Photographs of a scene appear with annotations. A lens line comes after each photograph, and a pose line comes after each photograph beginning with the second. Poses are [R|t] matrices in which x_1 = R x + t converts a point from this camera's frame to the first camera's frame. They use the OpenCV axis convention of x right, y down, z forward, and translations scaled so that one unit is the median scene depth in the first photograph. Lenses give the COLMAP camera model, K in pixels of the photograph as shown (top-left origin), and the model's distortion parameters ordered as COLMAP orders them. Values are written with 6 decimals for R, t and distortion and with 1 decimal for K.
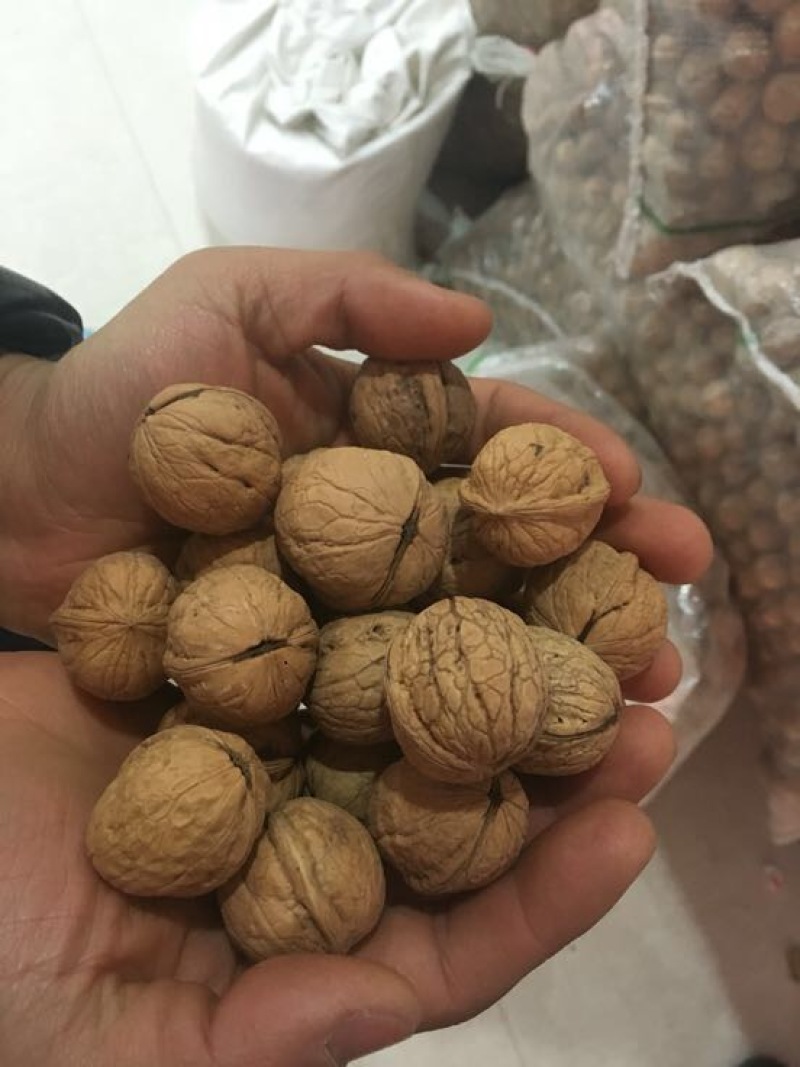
lens RADIAL K [[939.7, 0, 400.0], [0, 939.7, 533.5], [0, 0, 1]] dist [0.010626, 0.004034]
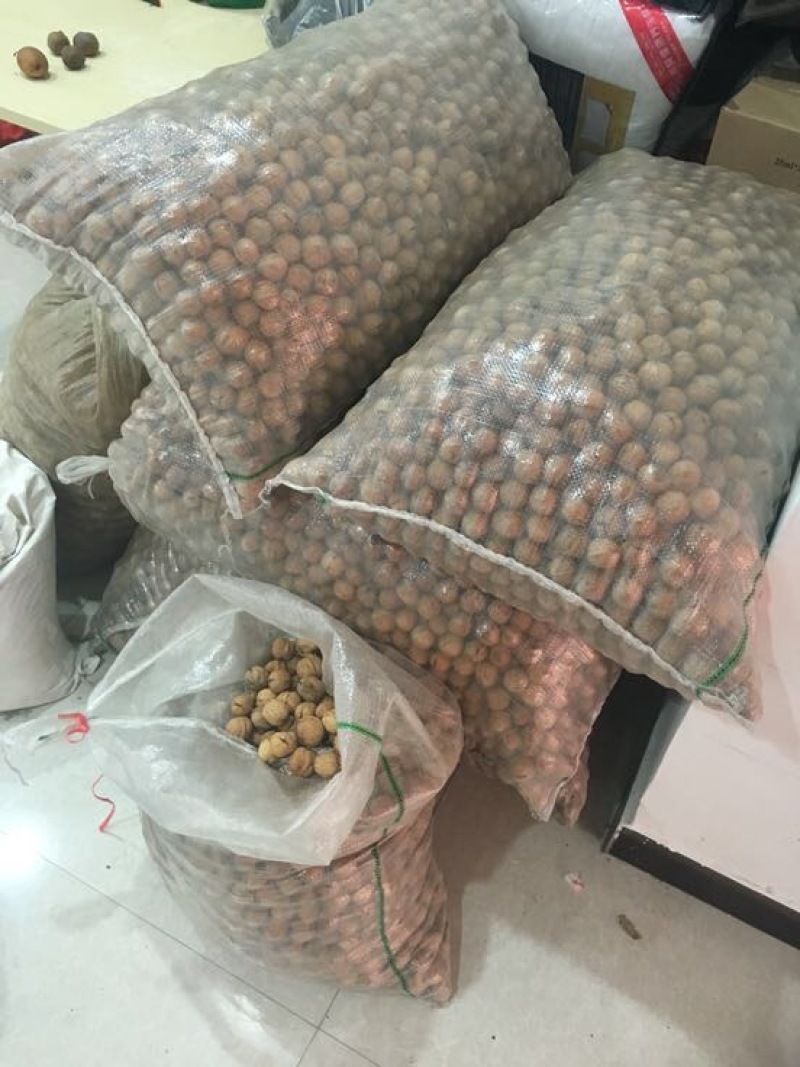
lens RADIAL K [[939.7, 0, 400.0], [0, 939.7, 533.5], [0, 0, 1]] dist [0.010626, 0.004034]
pose [[0.786653, -0.408940, 0.462542, -0.312809], [0.566472, 0.776016, -0.277323, 0.360877], [-0.245531, 0.480174, 0.842109, -0.408682]]
